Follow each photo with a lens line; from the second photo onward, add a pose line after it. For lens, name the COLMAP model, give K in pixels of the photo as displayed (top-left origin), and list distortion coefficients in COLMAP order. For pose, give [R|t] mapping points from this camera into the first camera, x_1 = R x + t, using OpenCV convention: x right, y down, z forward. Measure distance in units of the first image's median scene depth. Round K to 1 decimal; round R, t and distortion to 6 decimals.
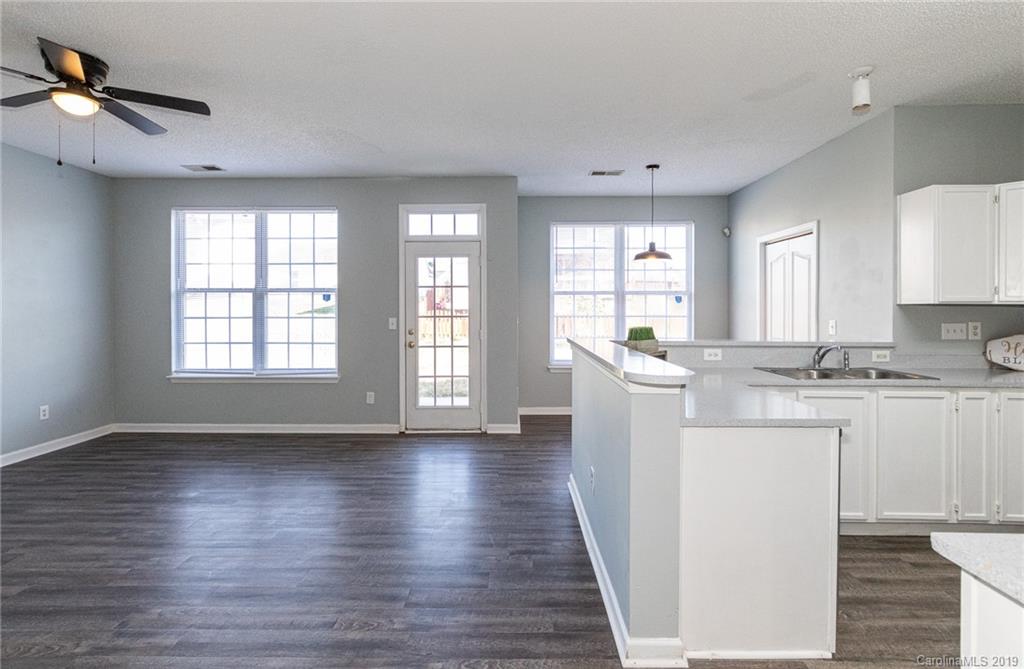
lens RADIAL K [[451.9, 0, 509.5], [0, 451.9, 312.1], [0, 0, 1]] dist [-0.000310, -0.000095]
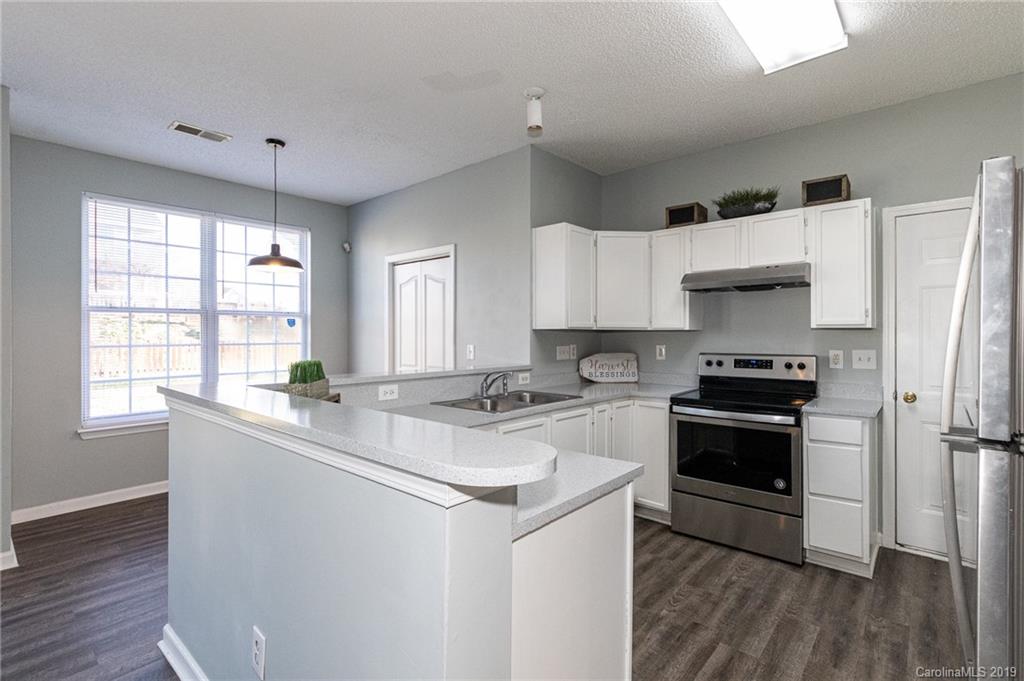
lens RADIAL K [[479.6, 0, 514.6], [0, 479.6, 334.9], [0, 0, 1]] dist [-0.002498, 0.000644]
pose [[0.652640, -0.002546, 0.757663, -0.034744], [0.007683, 0.999965, -0.003257, -0.000334], [-0.757629, 0.007947, 0.652637, 0.287507]]
